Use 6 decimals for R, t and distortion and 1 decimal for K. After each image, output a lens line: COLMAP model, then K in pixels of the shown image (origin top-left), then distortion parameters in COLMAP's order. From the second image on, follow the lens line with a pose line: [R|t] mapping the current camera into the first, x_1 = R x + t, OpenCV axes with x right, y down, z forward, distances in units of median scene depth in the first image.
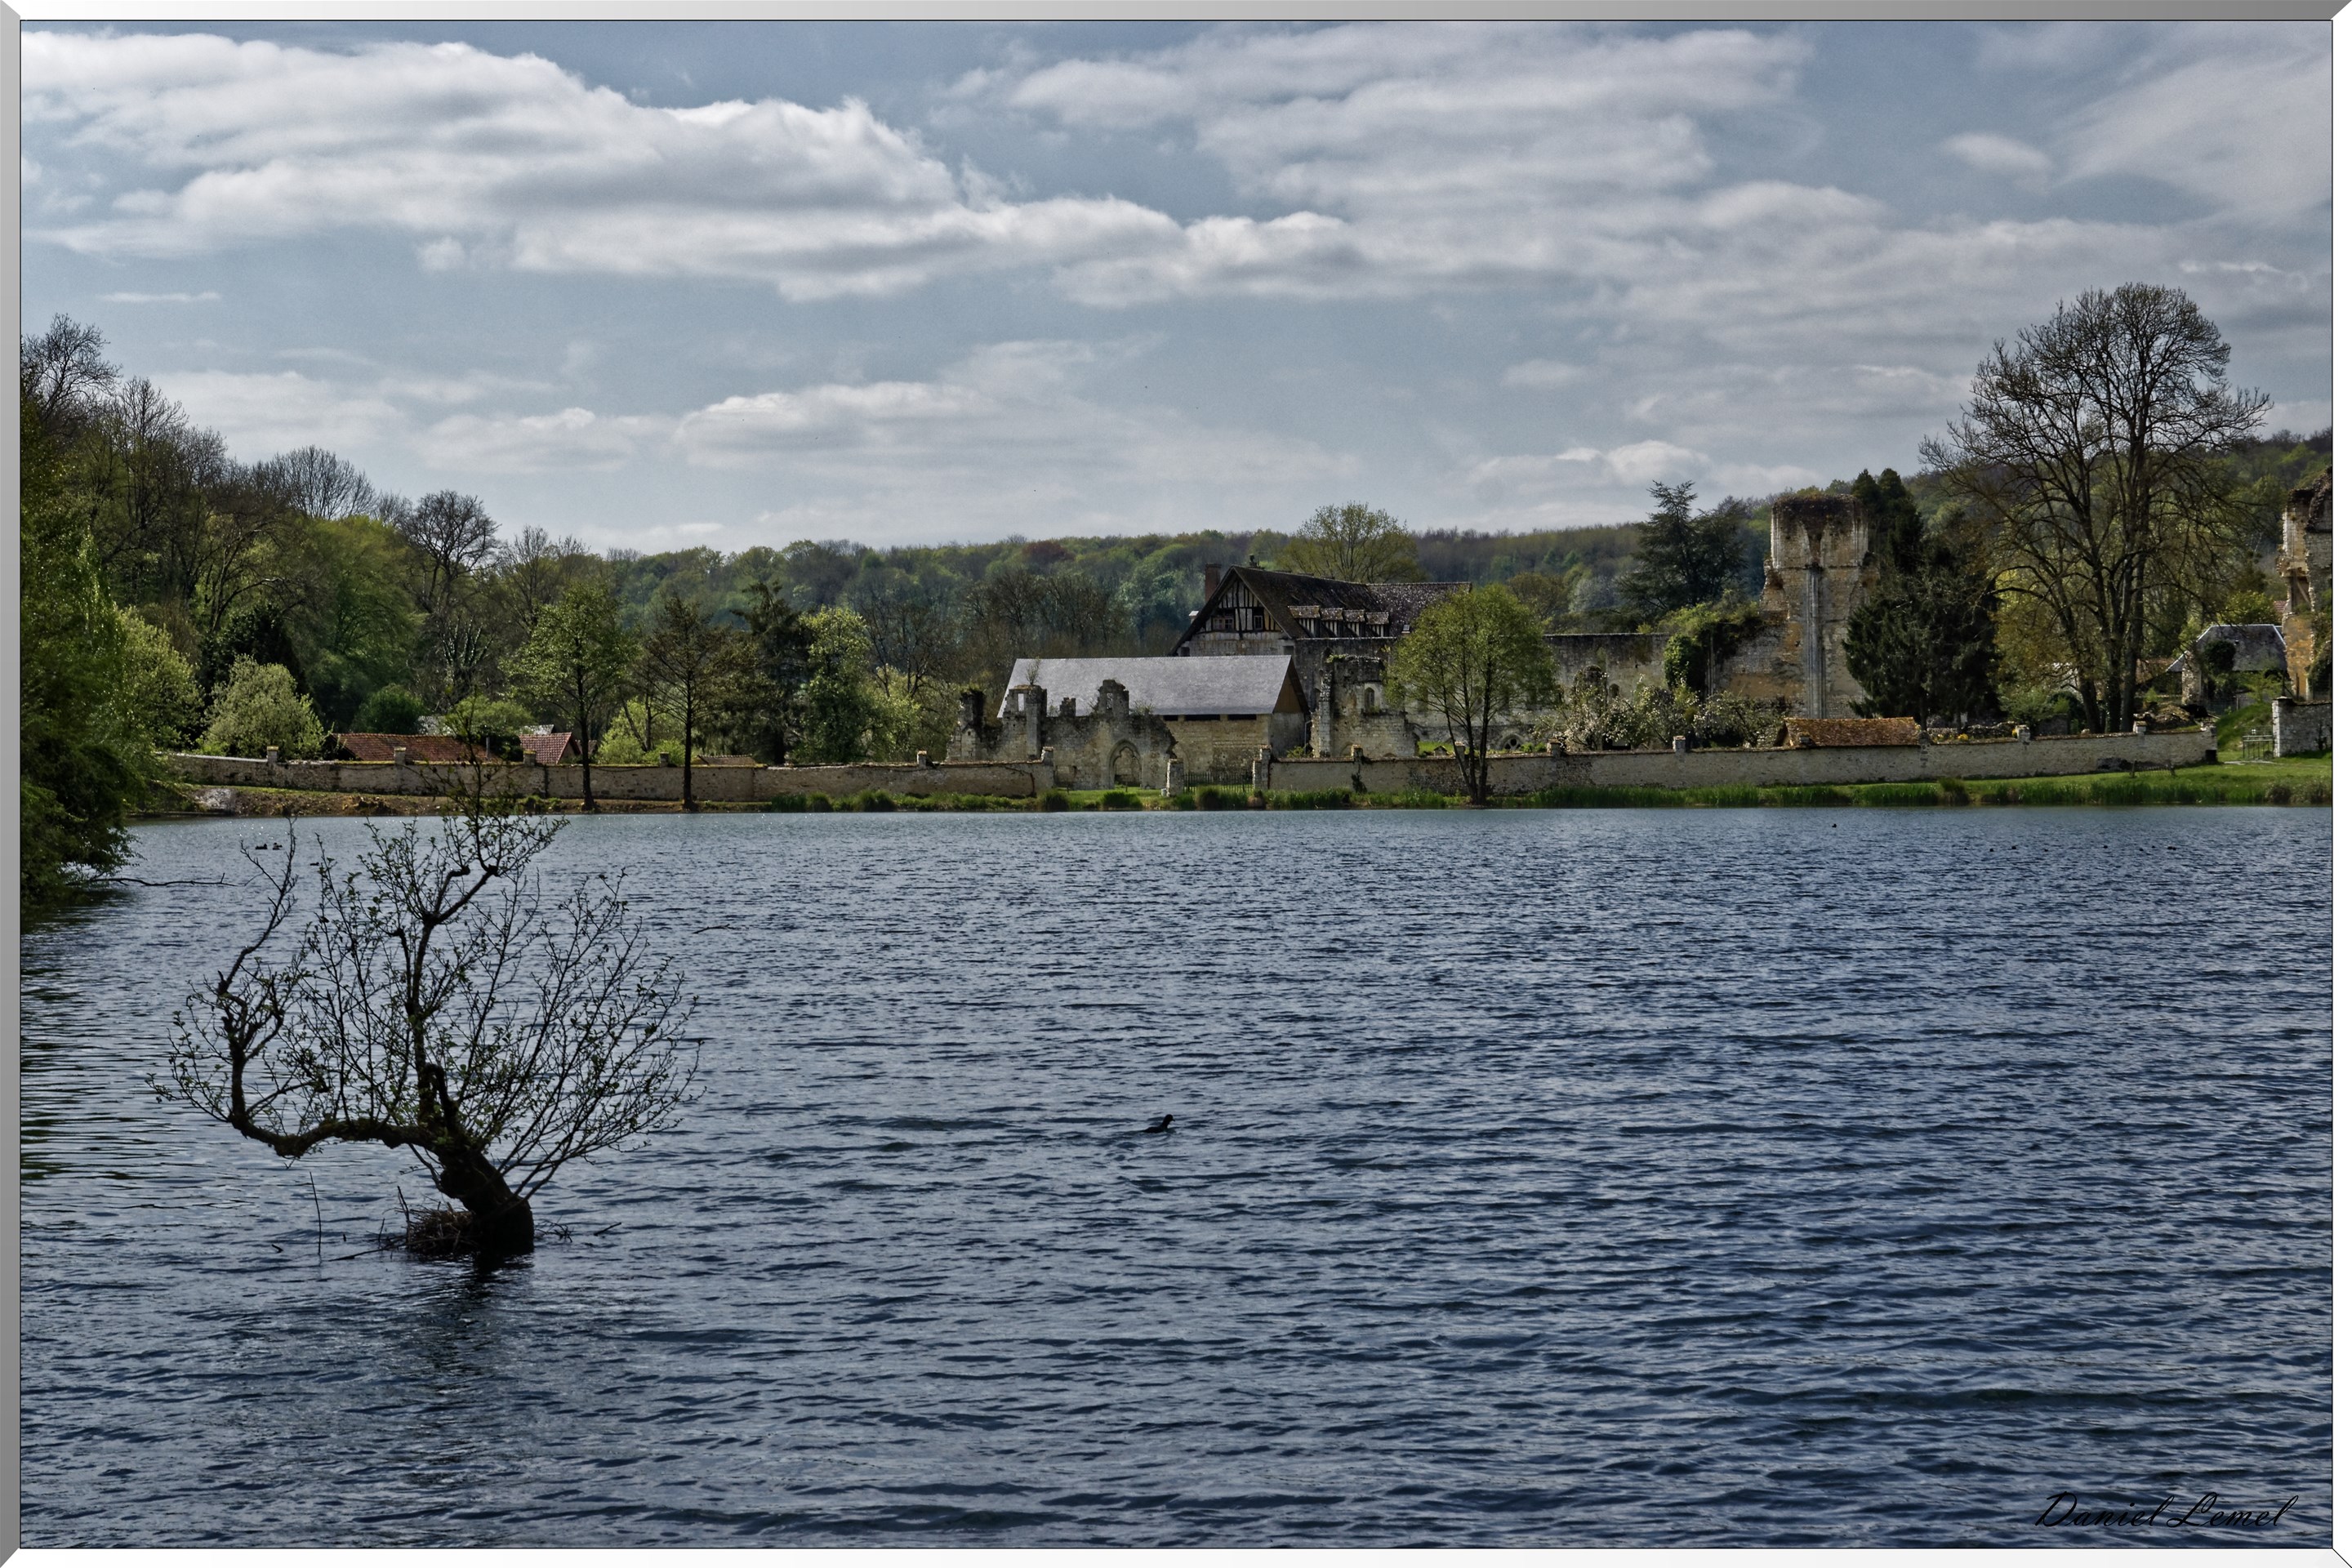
lens RADIAL K [[5097.6, 0, 1176.0], [0, 5097.6, 785.8], [0, 0, 1]] dist [-0.021216, 0.000000]
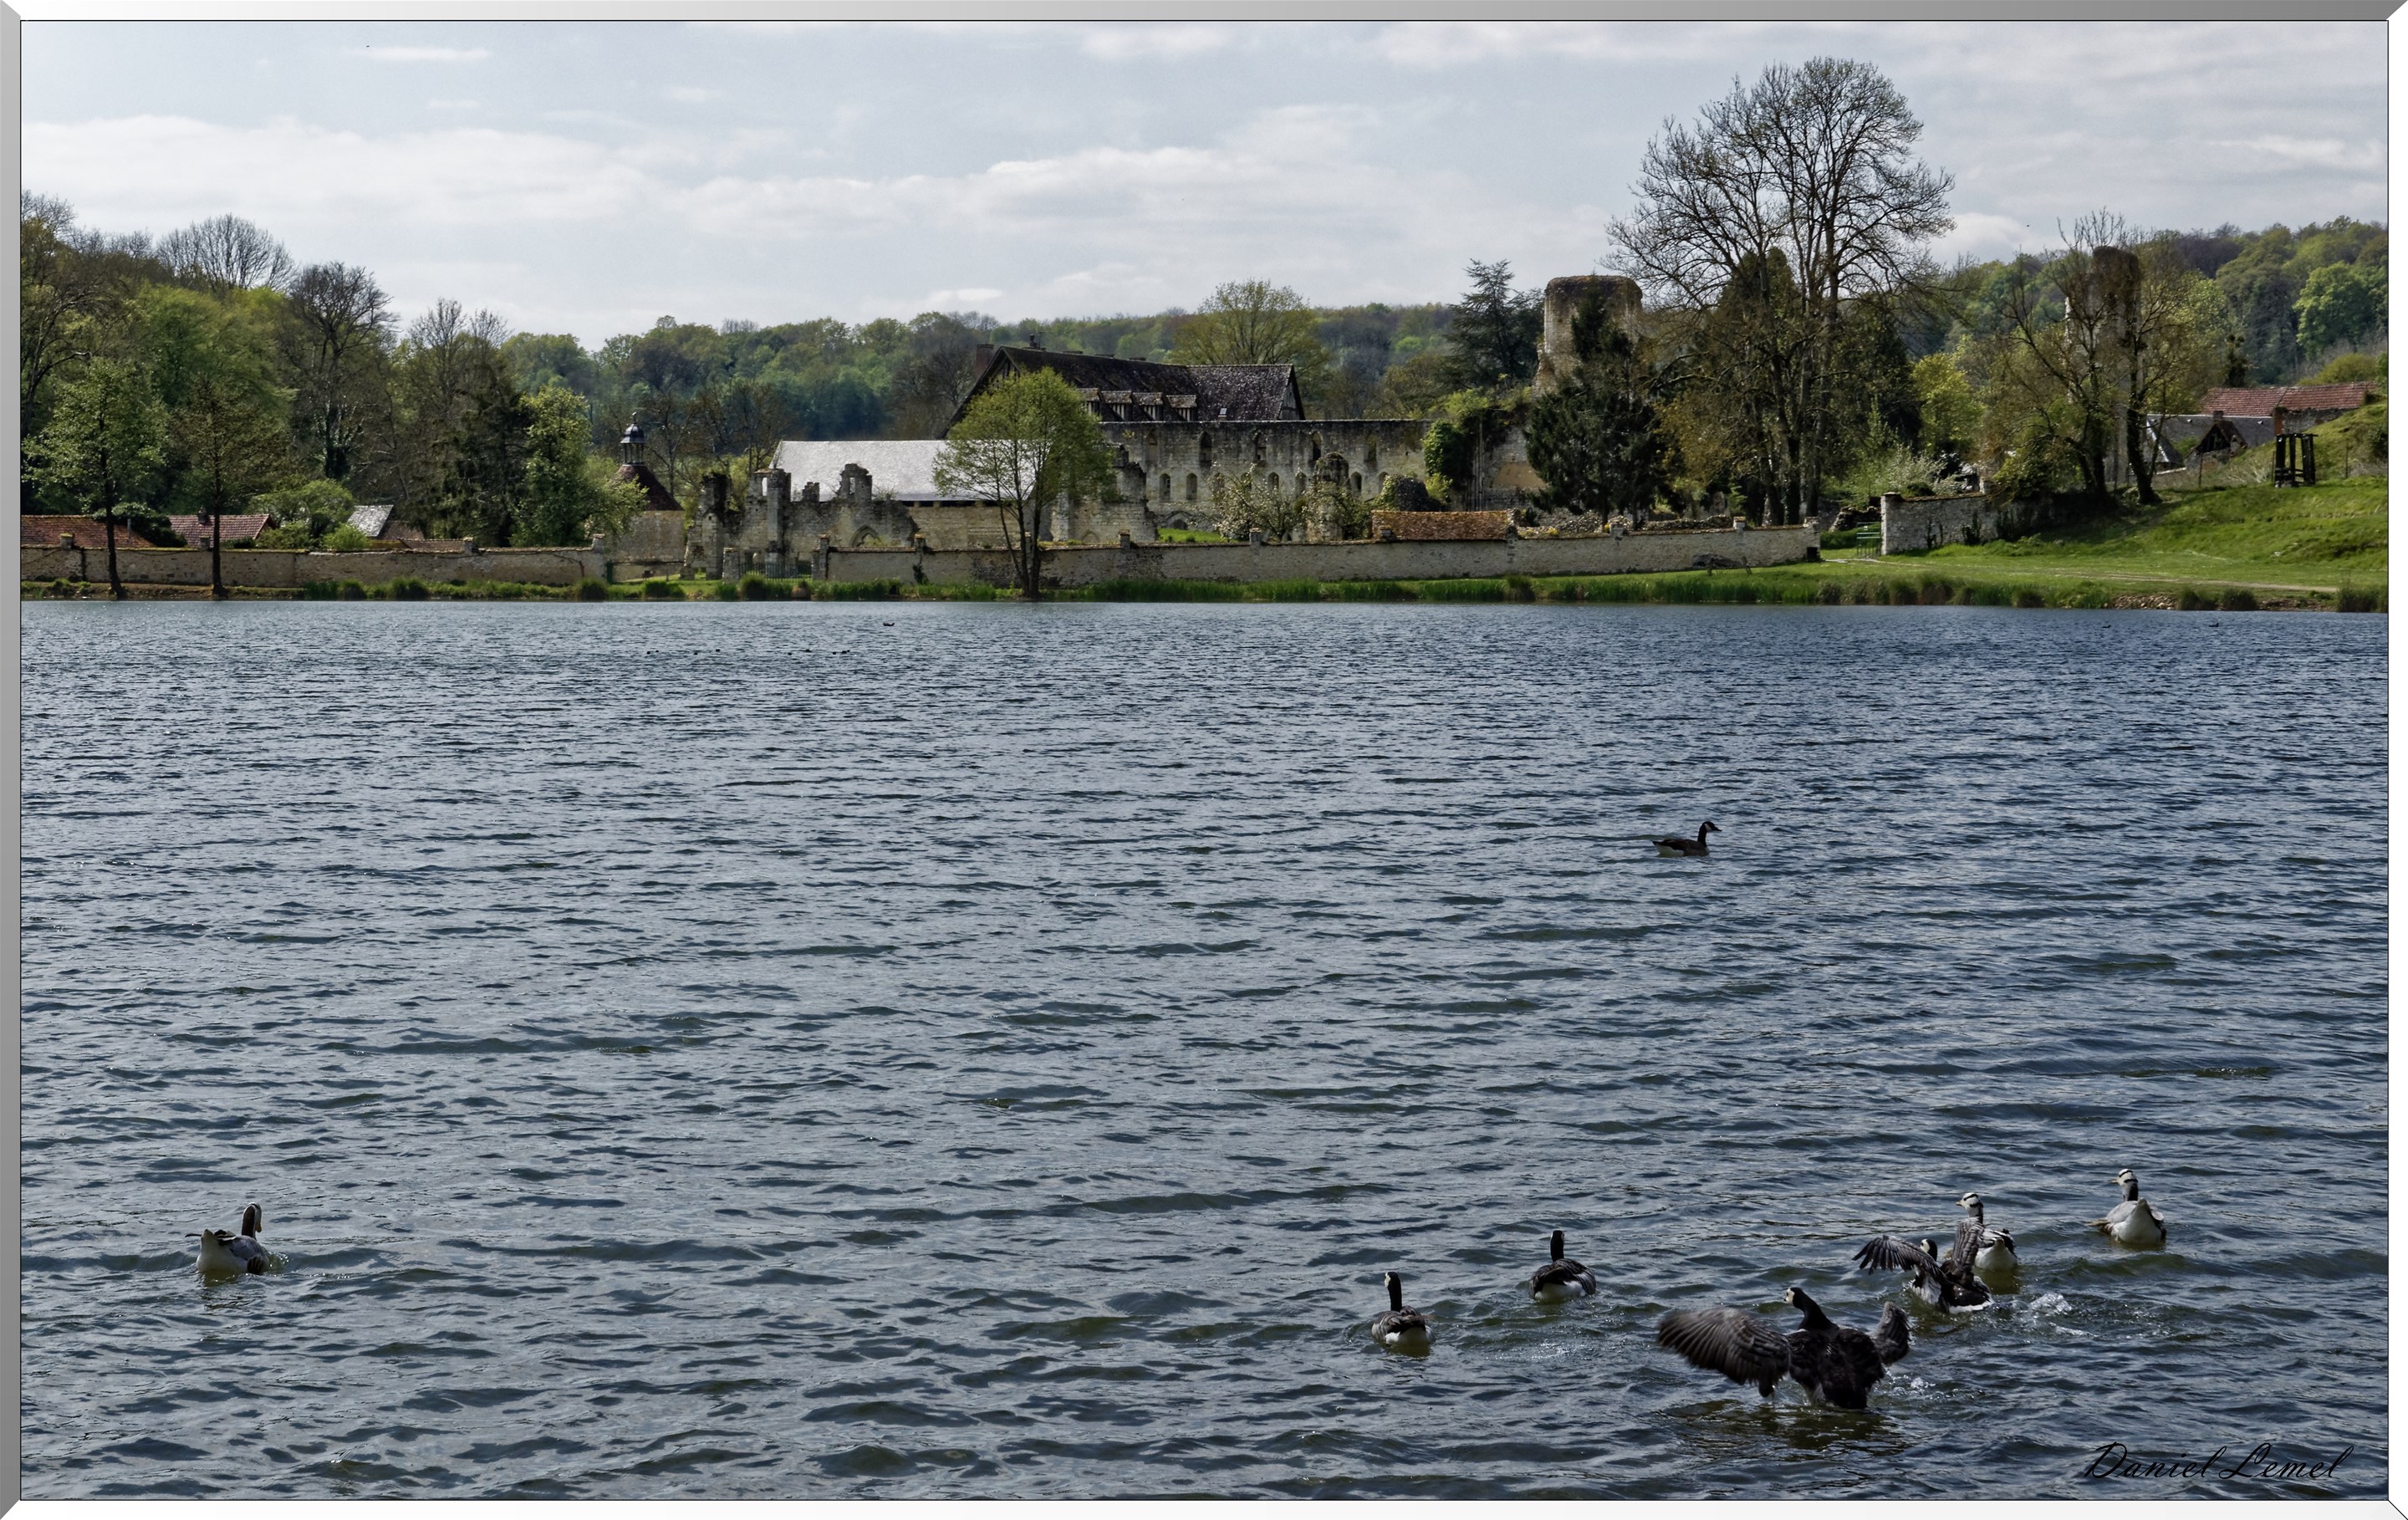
lens RADIAL K [[5282.8, 0, 1204.0], [0, 5282.8, 756.9], [0, 0, 1]] dist [0.025466, 0.000000]
pose [[0.998463, 0.010312, -0.054458, 0.111327], [-0.008348, 0.999311, 0.036168, -0.002004], [0.054793, -0.035658, 0.997861, -0.001851]]
